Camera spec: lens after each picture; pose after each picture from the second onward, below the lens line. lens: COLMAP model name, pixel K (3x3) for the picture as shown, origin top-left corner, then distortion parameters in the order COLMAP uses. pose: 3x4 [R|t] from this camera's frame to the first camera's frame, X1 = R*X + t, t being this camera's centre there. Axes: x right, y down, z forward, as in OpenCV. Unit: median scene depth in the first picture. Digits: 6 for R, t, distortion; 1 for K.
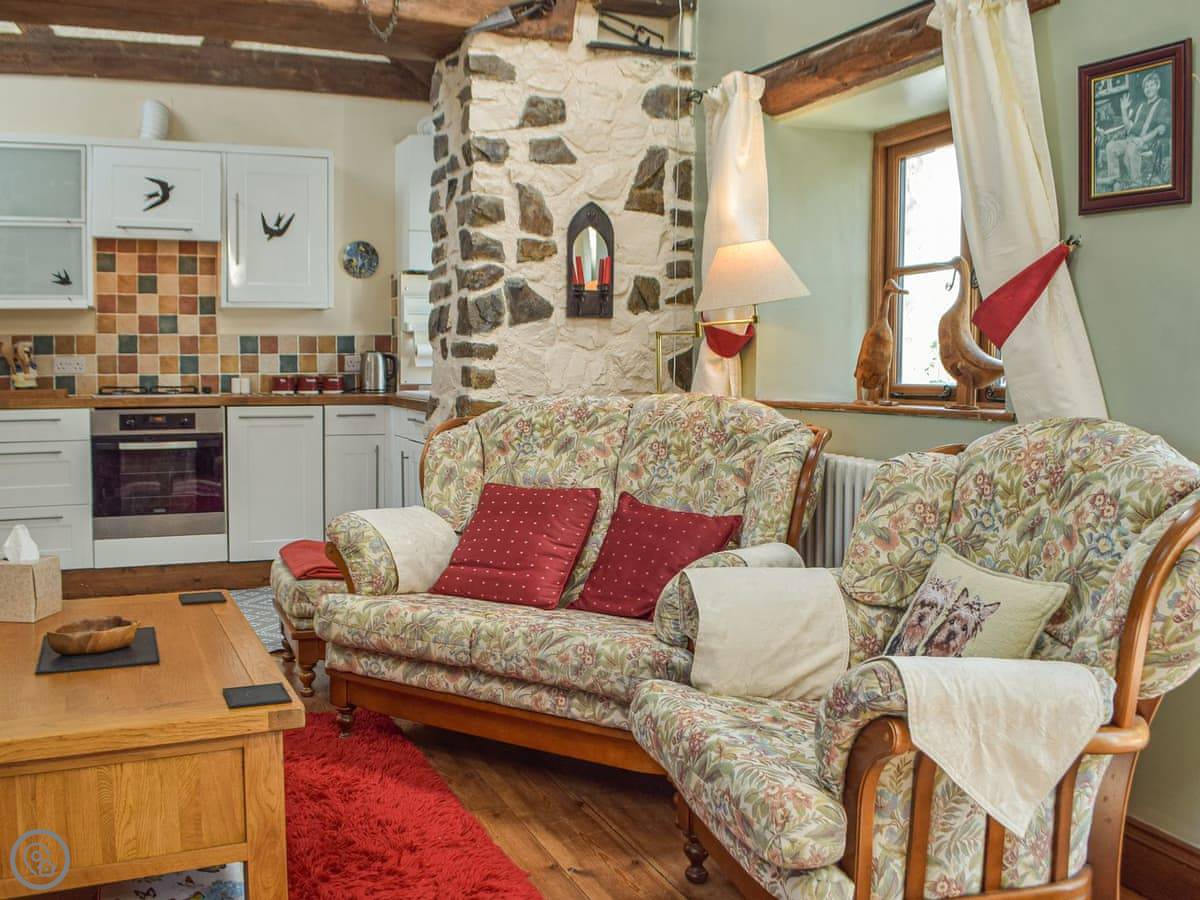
lens RADIAL K [[1148.9, 0, 600.6], [0, 1148.9, 422.0], [0, 0, 1]] dist [-0.106796, 0.000583]
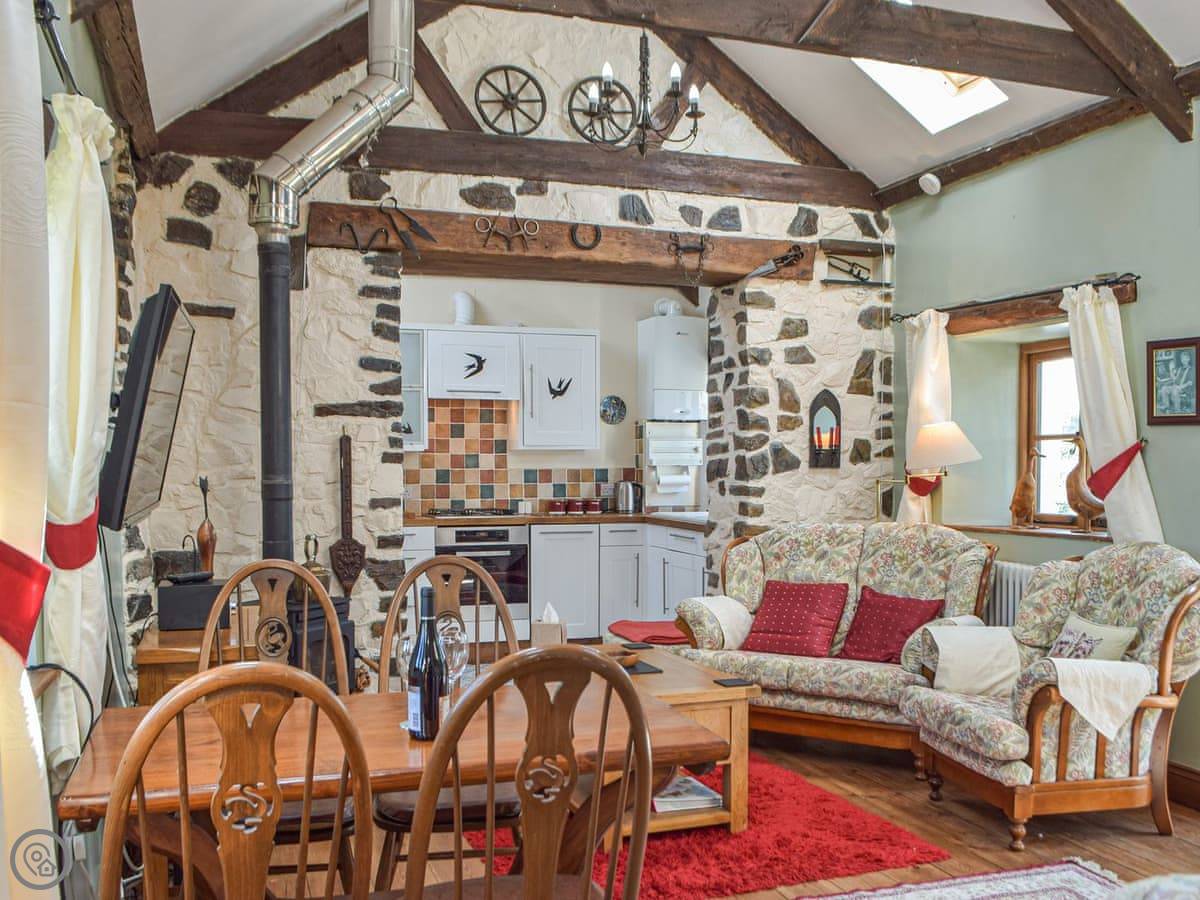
lens RADIAL K [[1159.4, 0, 648.2], [0, 1159.4, 478.1], [0, 0, 1]] dist [-0.107027, -0.019537]
pose [[0.998522, -0.001865, -0.054318, -0.152341], [-0.000373, 0.999153, -0.041159, -0.016570], [0.054349, 0.041118, 0.997675, -0.478119]]
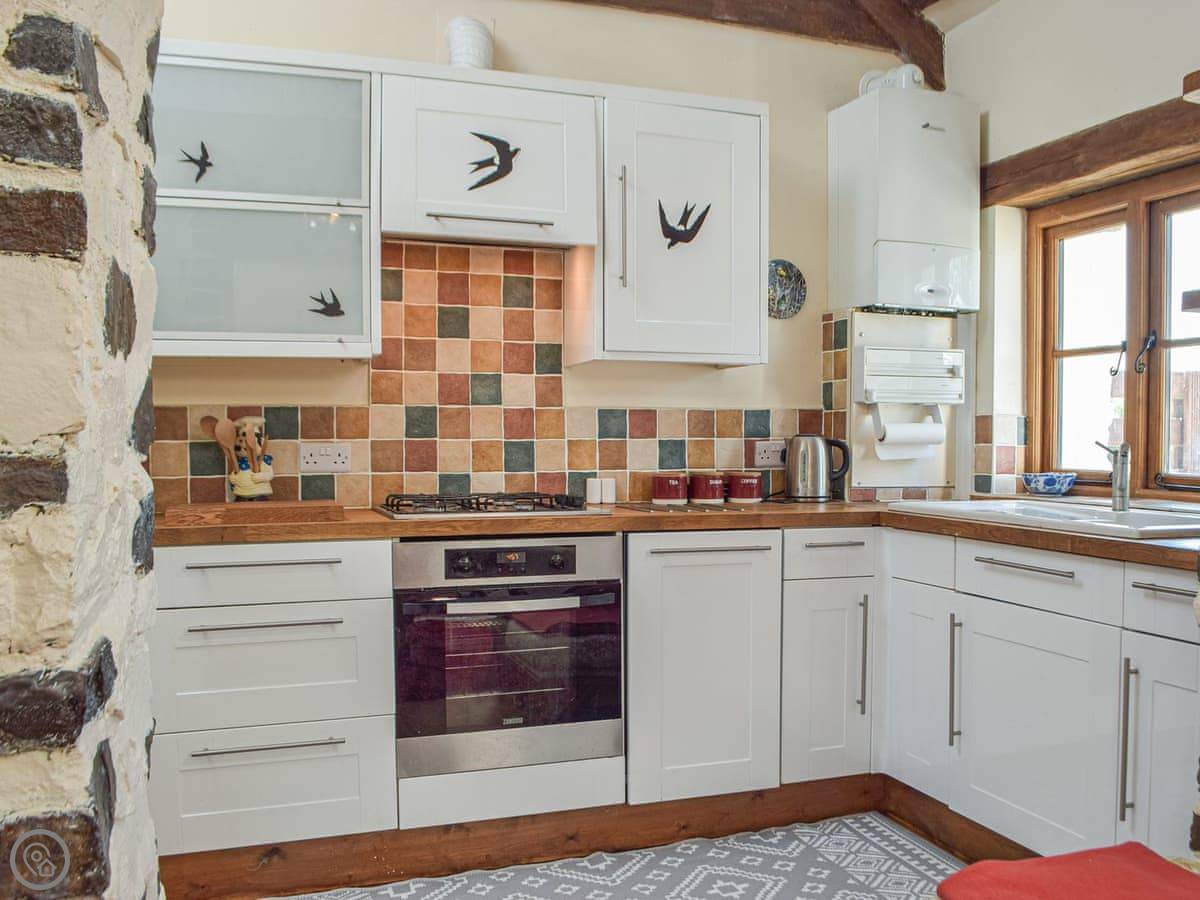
lens RADIAL K [[1160.5, 0, 738.1], [0, 1160.5, 482.5], [0, 0, 1]] dist [-0.094042, 0.003206]
pose [[0.999973, -0.000680, 0.007337, -0.367178], [0.000803, 0.999858, -0.016859, -0.038197], [-0.007325, 0.016865, 0.999831, 0.558928]]
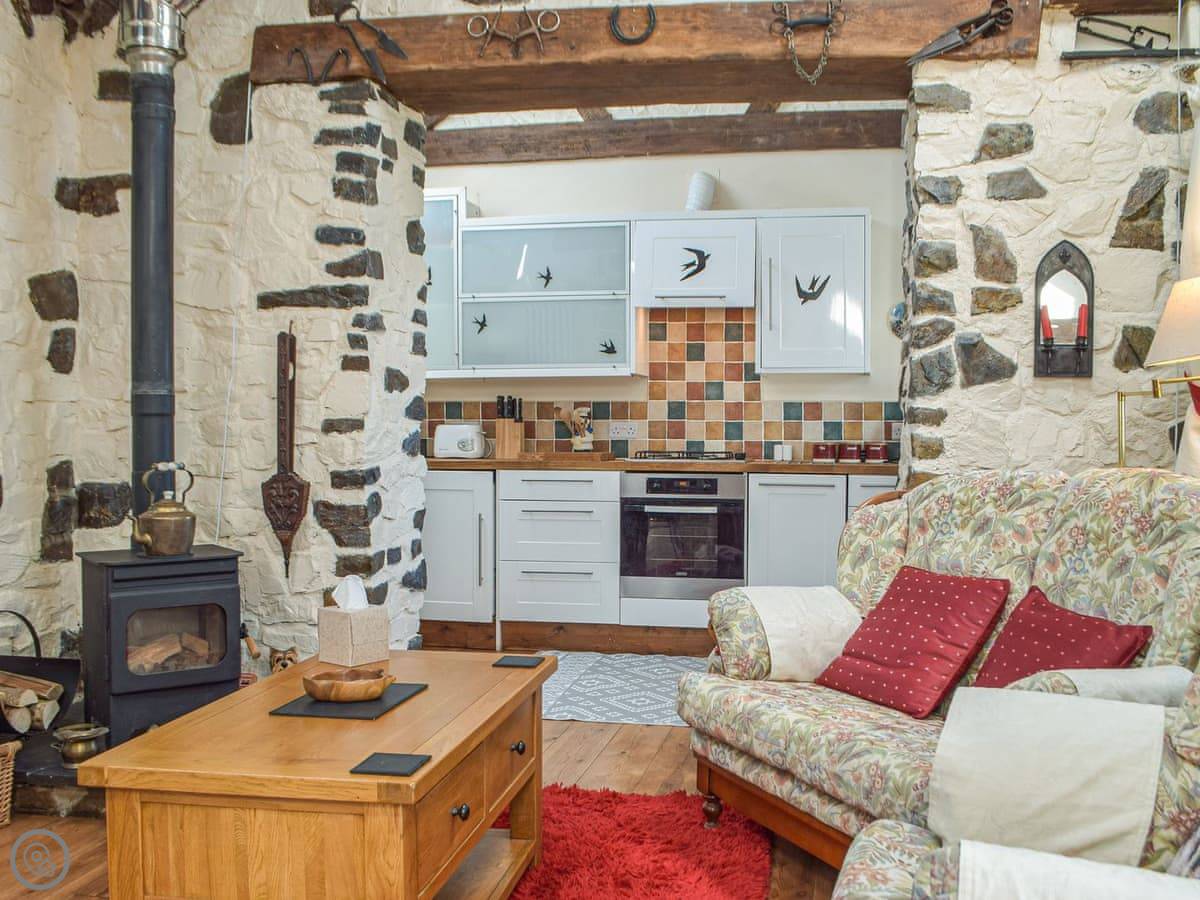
lens RADIAL K [[1172.7, 0, 629.0], [0, 1172.7, 449.5], [0, 0, 1]] dist [-0.114862, 0.033988]
pose [[0.838255, 0.011385, -0.545159, 0.184065], [-0.031126, 0.999151, -0.026994, -0.004511], [0.544389, 0.039596, 0.837898, 0.115563]]
